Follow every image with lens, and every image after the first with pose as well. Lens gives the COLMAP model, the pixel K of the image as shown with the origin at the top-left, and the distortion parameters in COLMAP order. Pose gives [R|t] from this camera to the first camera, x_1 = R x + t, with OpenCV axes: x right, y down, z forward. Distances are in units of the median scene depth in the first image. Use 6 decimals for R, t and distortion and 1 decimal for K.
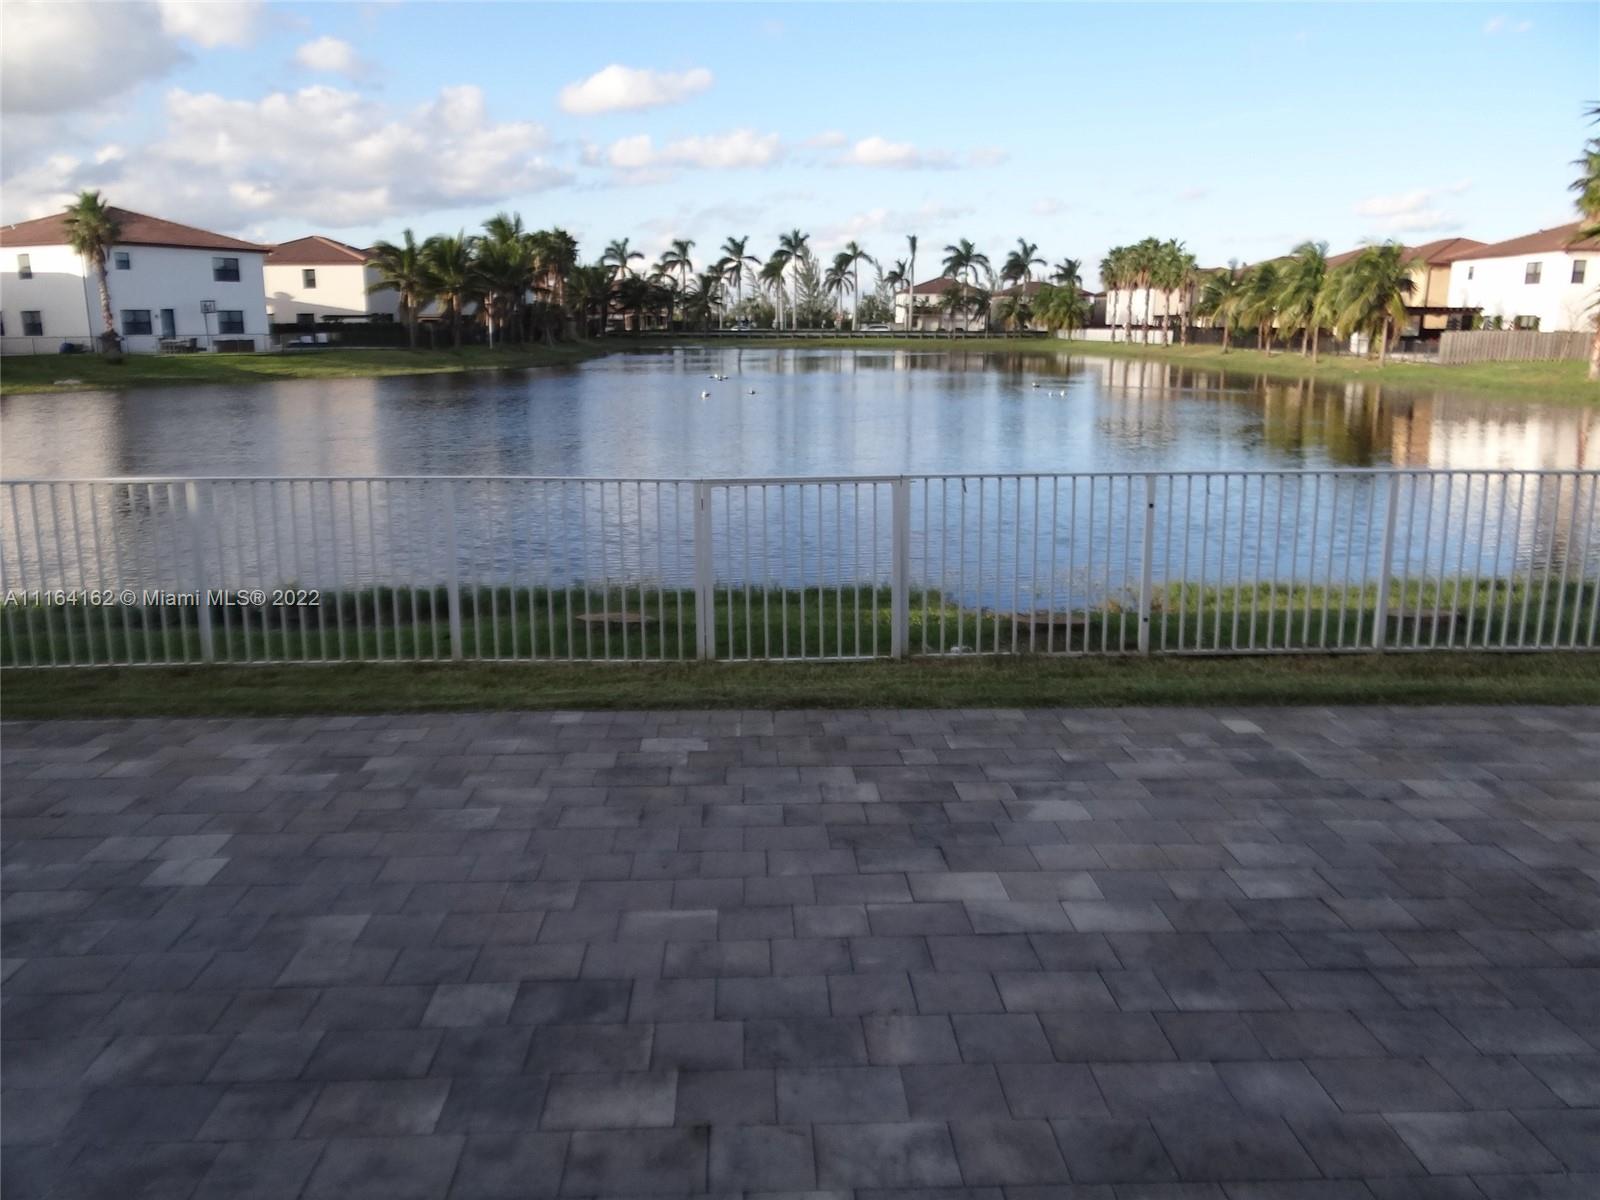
lens RADIAL K [[1266.7, 0, 797.9], [0, 1266.7, 567.7], [0, 0, 1]] dist [0.011024, 0.002134]
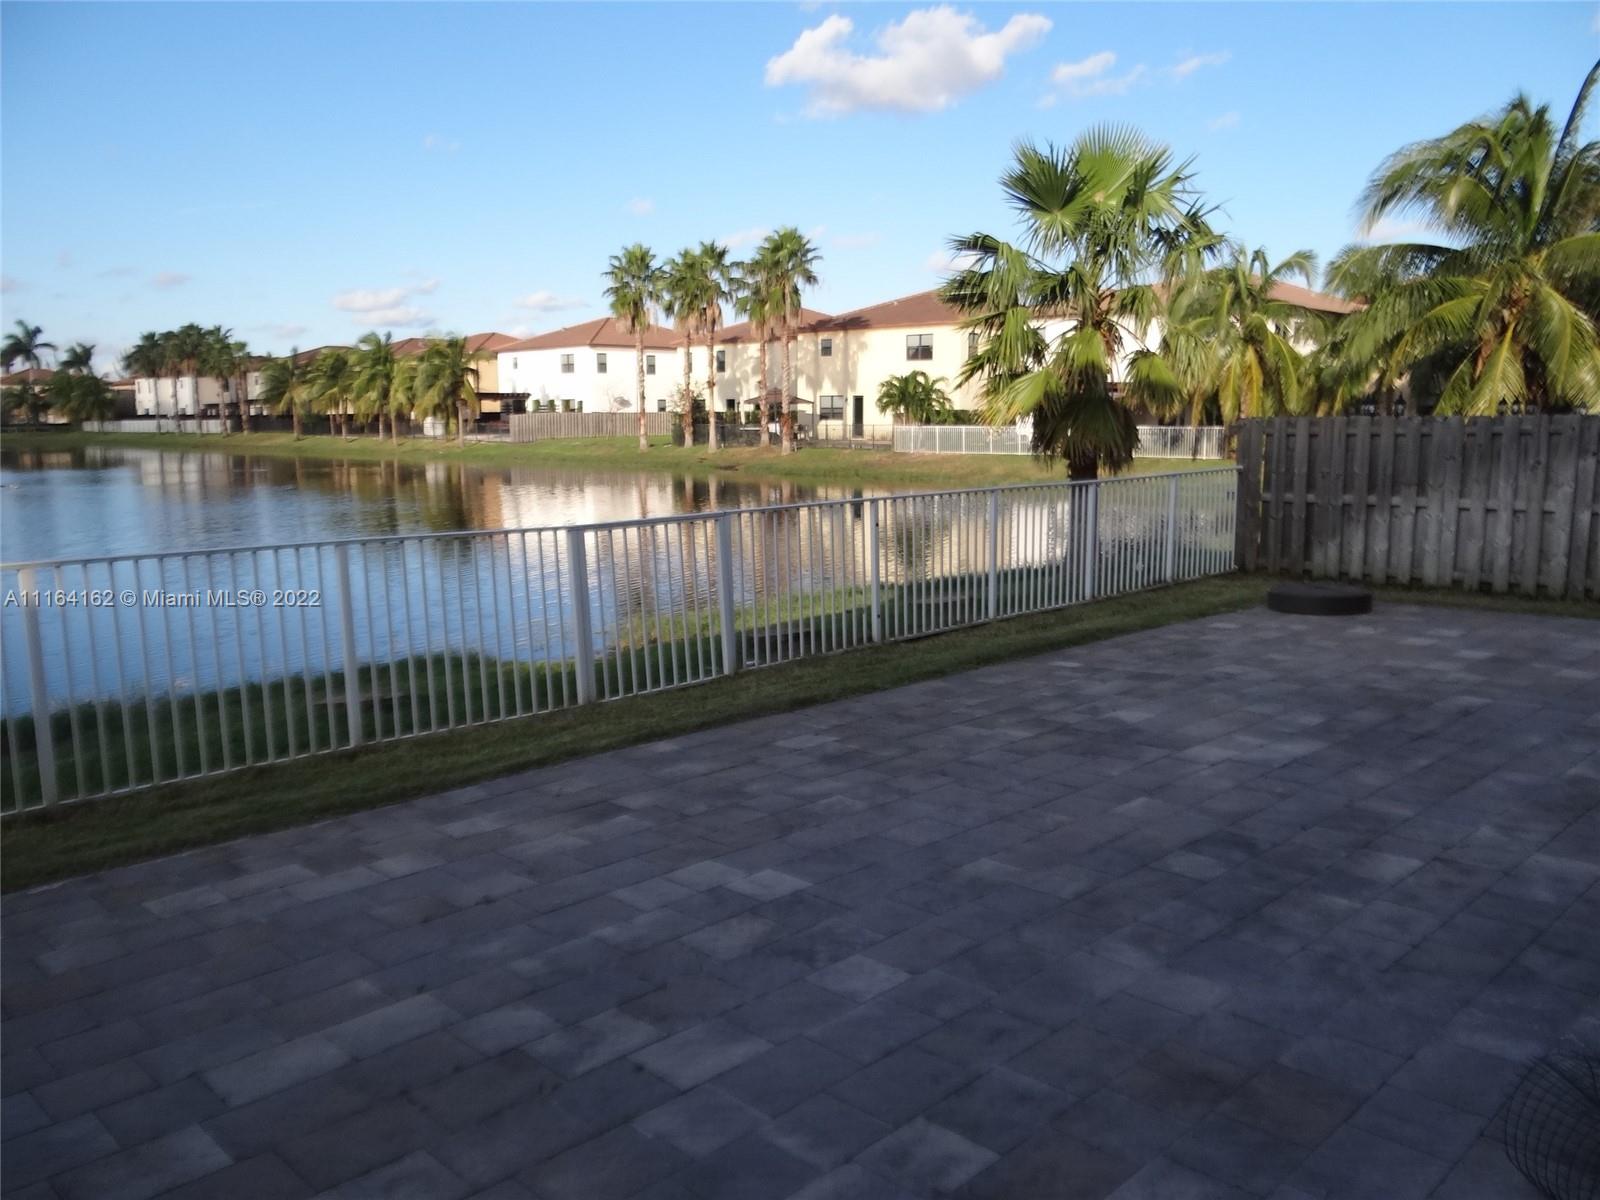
lens RADIAL K [[1245.7, 0, 797.0], [0, 1245.7, 601.0], [0, 0, 1]] dist [-0.049120, 0.062817]
pose [[0.768277, -0.109538, 0.630675, -0.749826], [0.132650, 0.991107, 0.010547, 0.004550], [-0.626222, 0.075556, 0.775975, 0.139253]]
